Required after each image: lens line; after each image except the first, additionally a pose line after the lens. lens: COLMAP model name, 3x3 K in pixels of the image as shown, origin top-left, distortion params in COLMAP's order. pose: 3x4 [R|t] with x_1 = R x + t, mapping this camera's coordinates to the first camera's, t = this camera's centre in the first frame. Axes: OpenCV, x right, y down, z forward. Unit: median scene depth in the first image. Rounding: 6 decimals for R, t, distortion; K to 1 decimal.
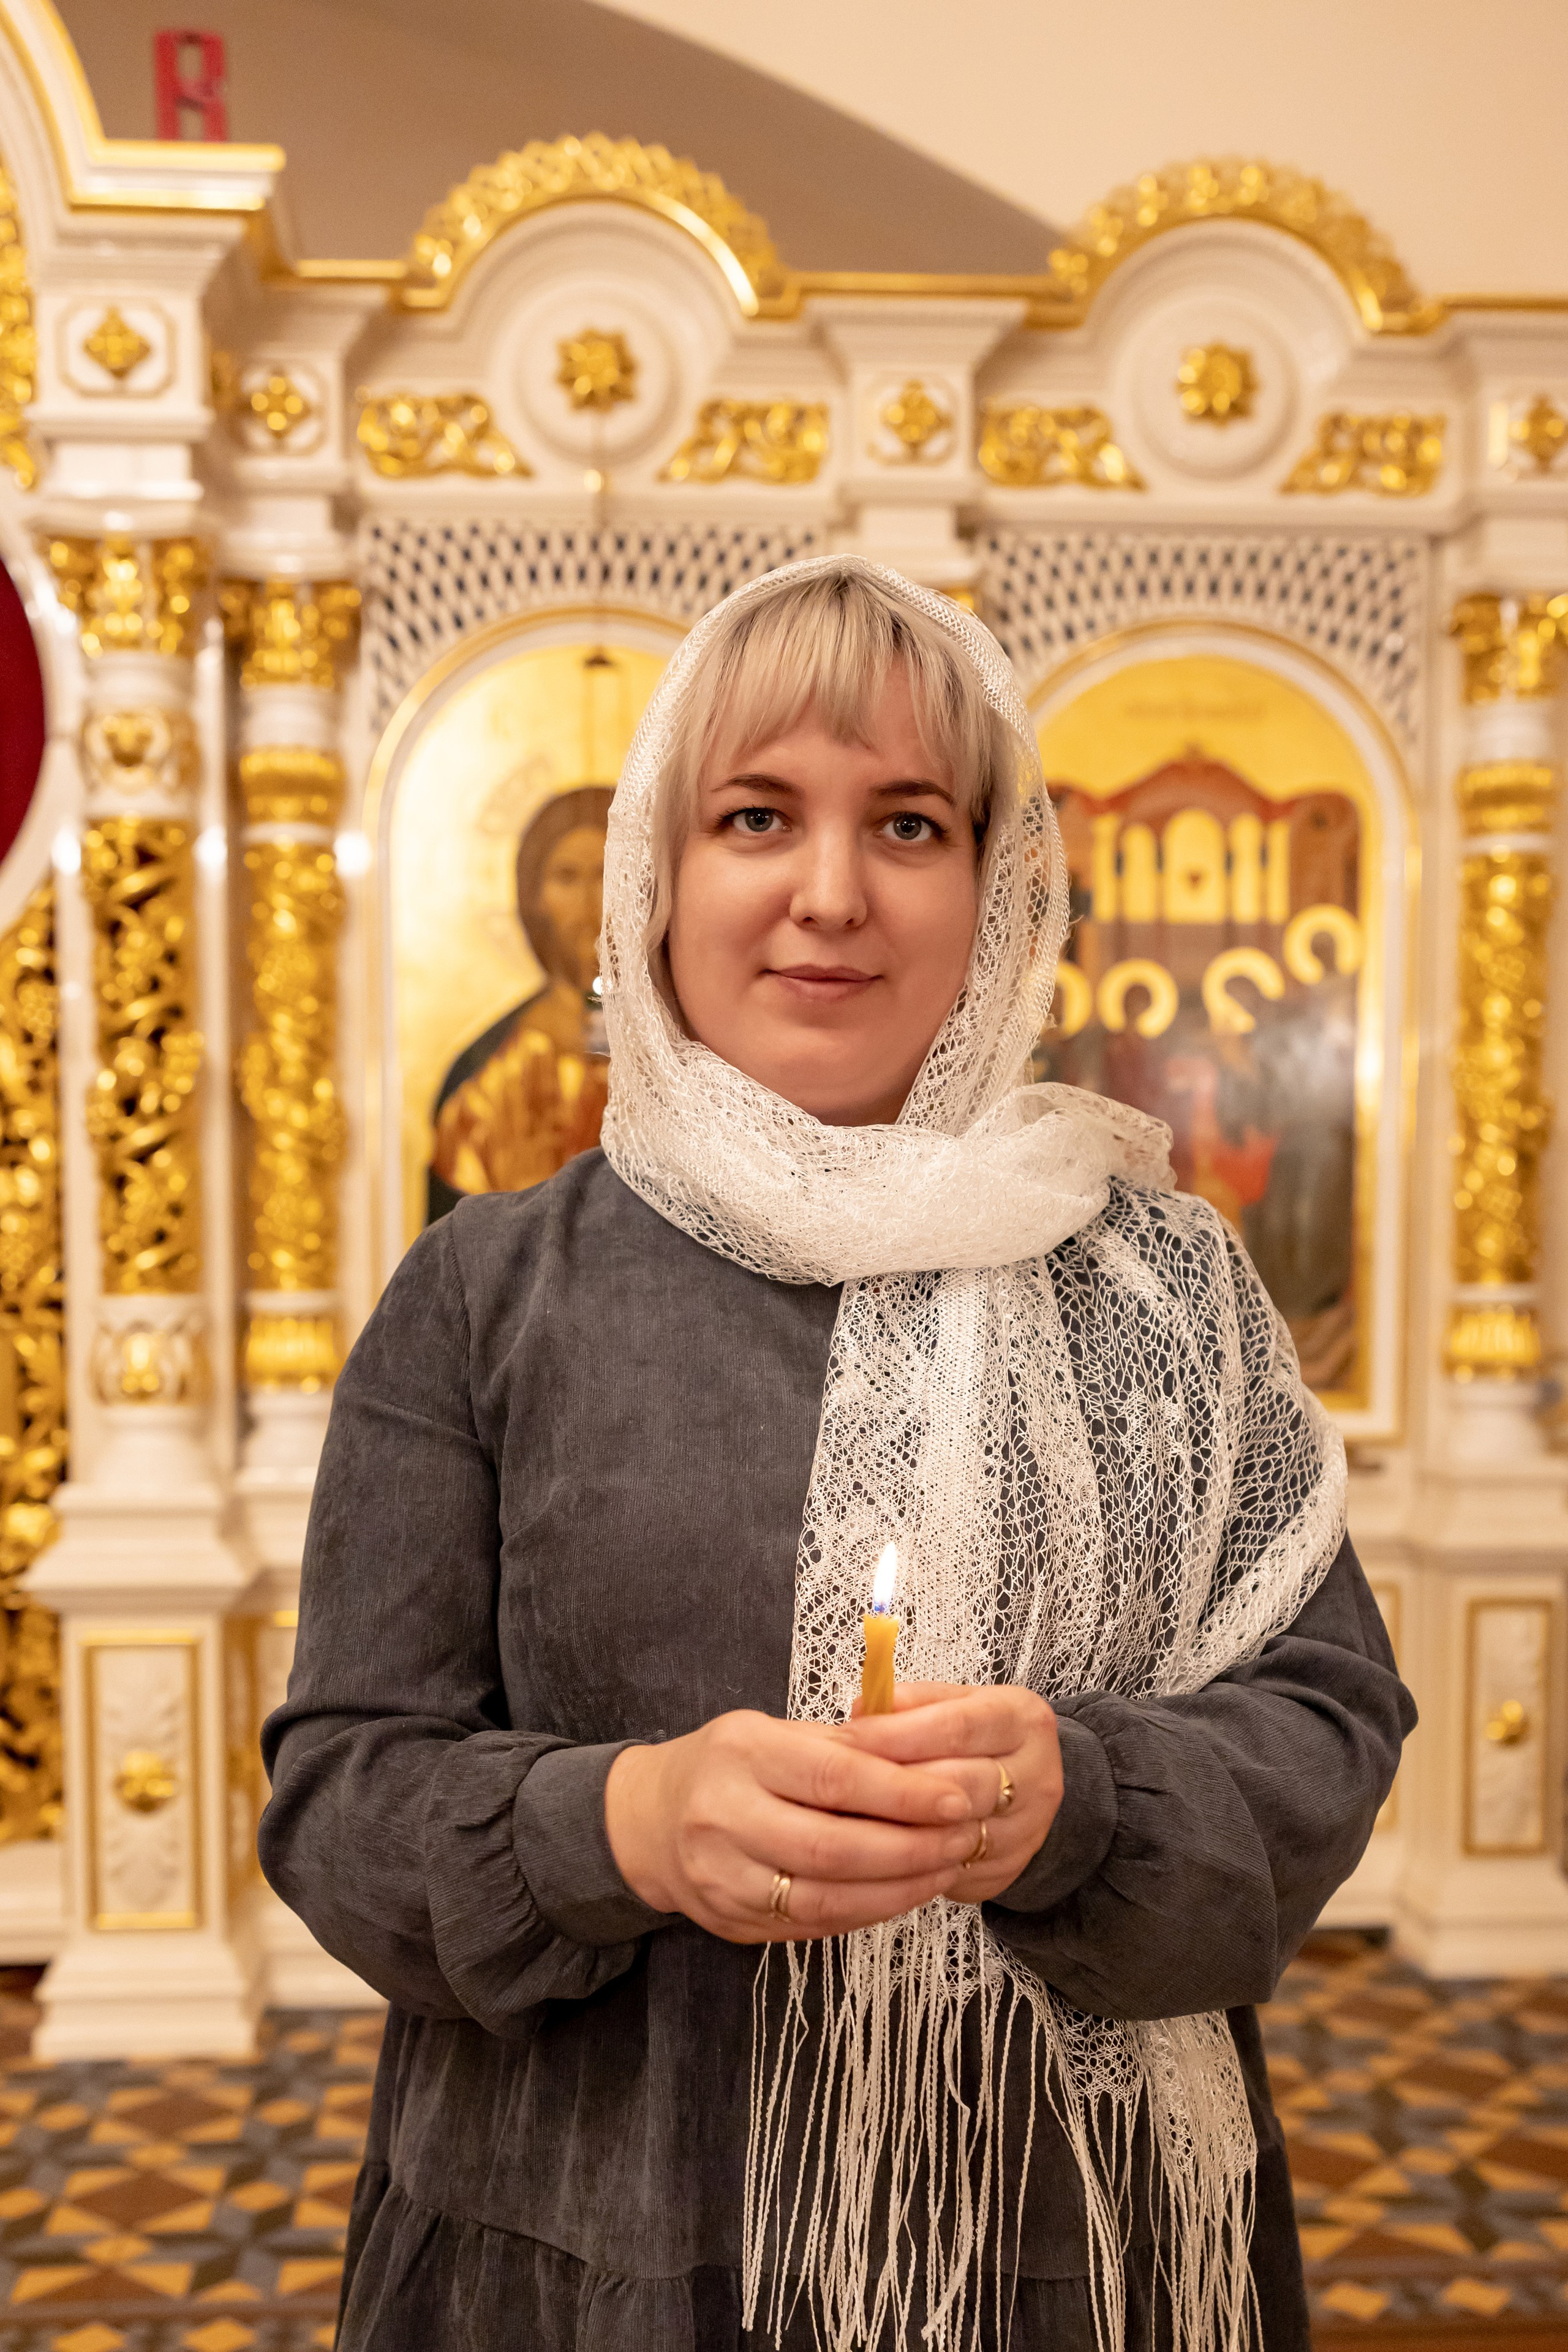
lens RADIAL K [[2360.5, 0, 695.7], [0, 2360.5, 1404.7], [0, 0, 1]] dist [0.001448, 0.005039]
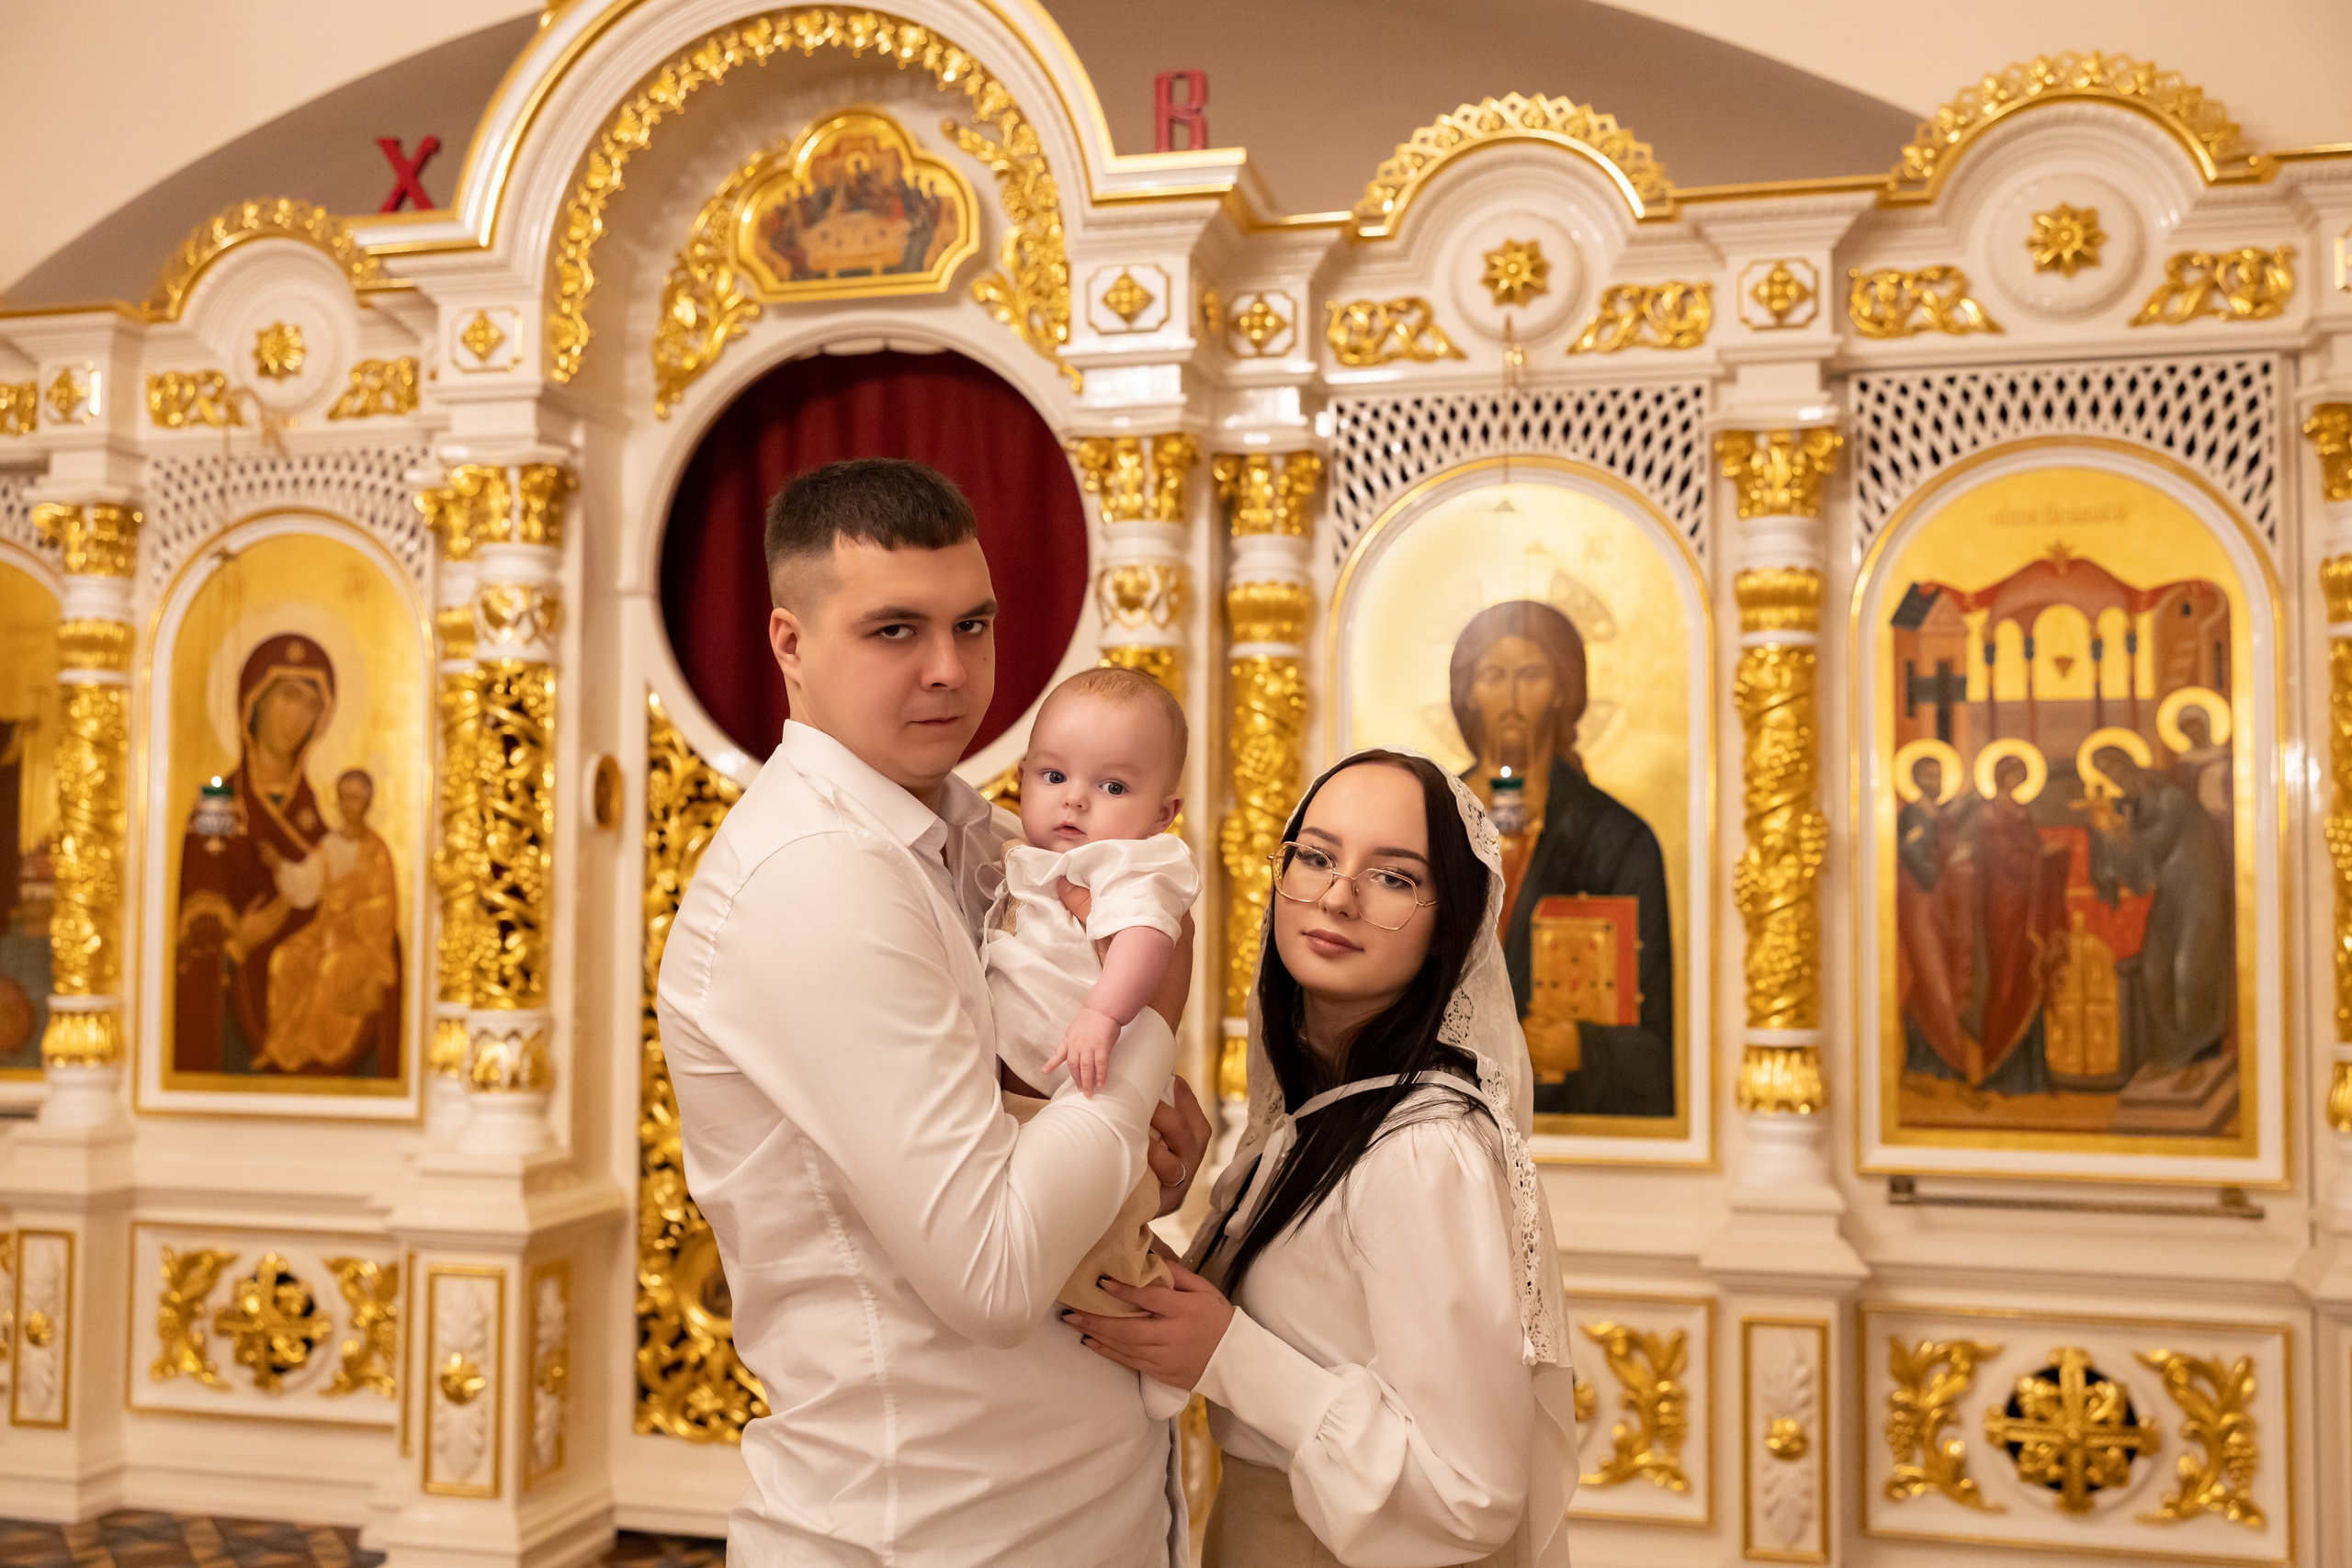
lens RADIAL K [[2261.5, 0, 1176.0], [0, 2261.5, 784.0], [0, 0, 1]] dist [-0.004004, 0.033940]
pose [[0.949835, -0.004903, -0.312714, 0.154779], [-0.033424, 0.992560, -0.117083, -0.030099], [0.310961, 0.121662, 0.942604, -0.128751]]
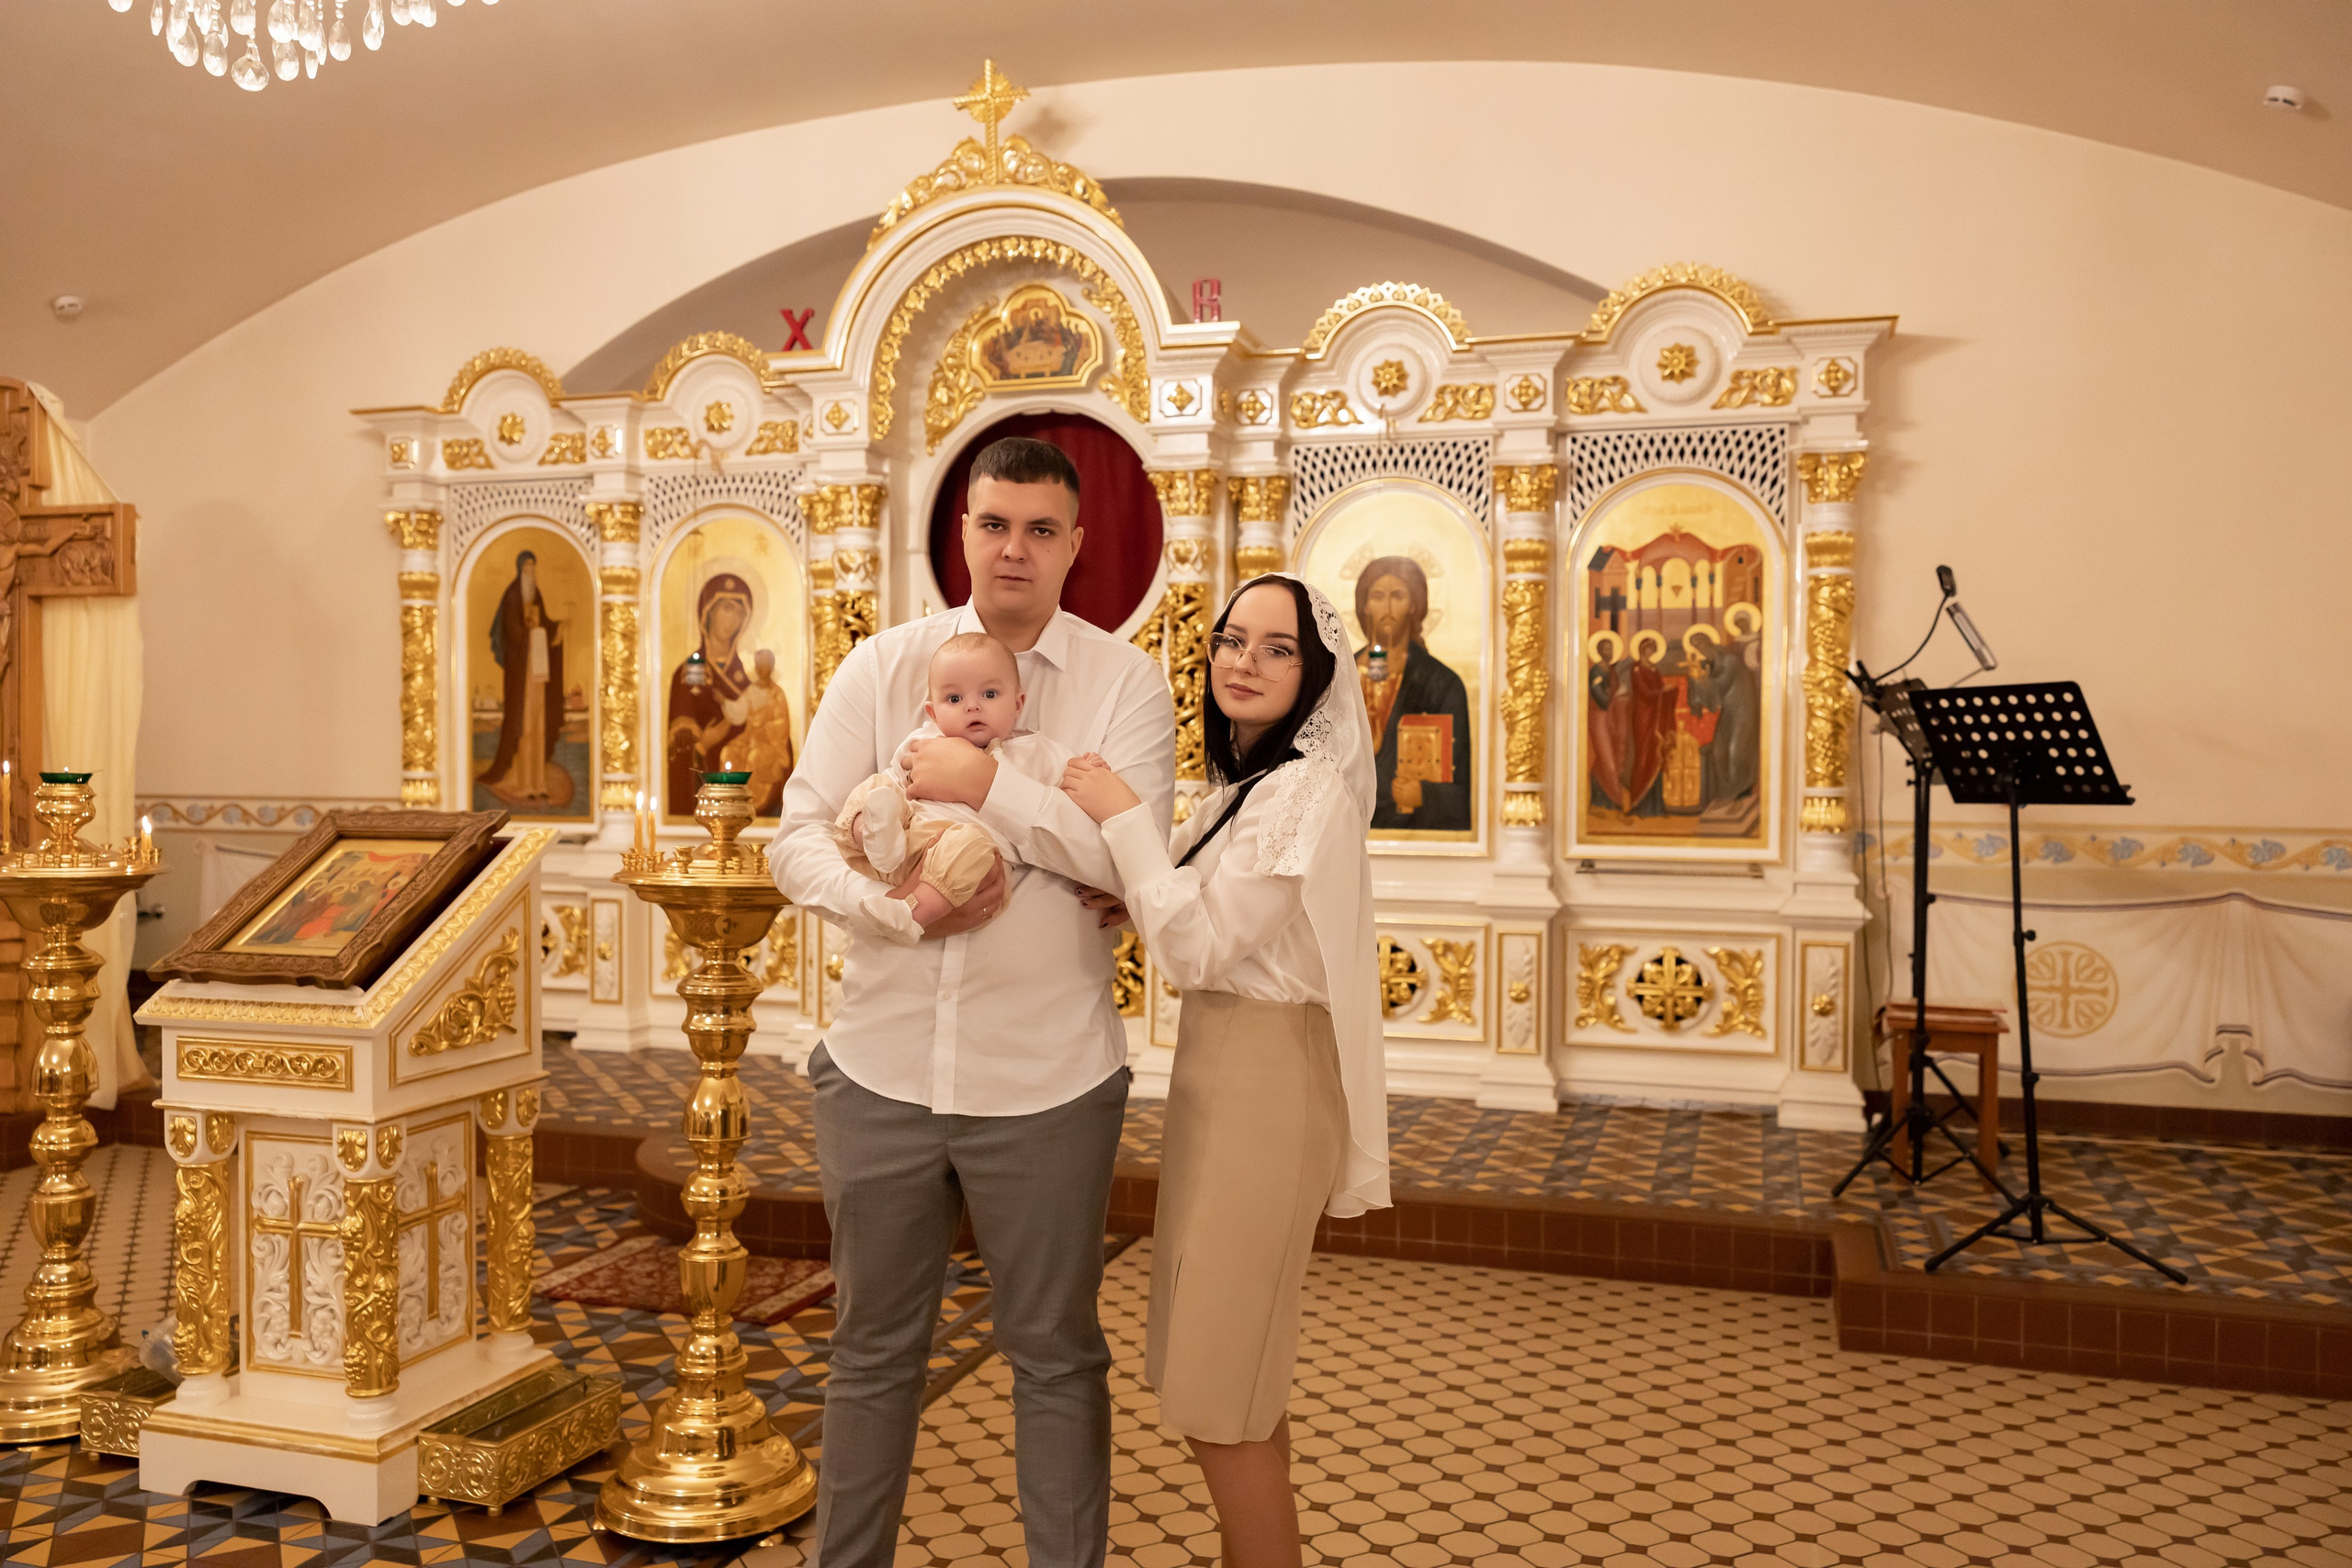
lens RADIAL K [[1879.6, 0, 1176.0], [0, 1879.6, 784.0], [0, 0, 1]] dist [0.007640, 0.005907]
pose [[0.929404, 0.016827, -0.368679, 0.436085], [-0.035832, 0.998355, -0.044763, 0.040829], [0.367319, 0.054813, 0.928478, -0.728965]]
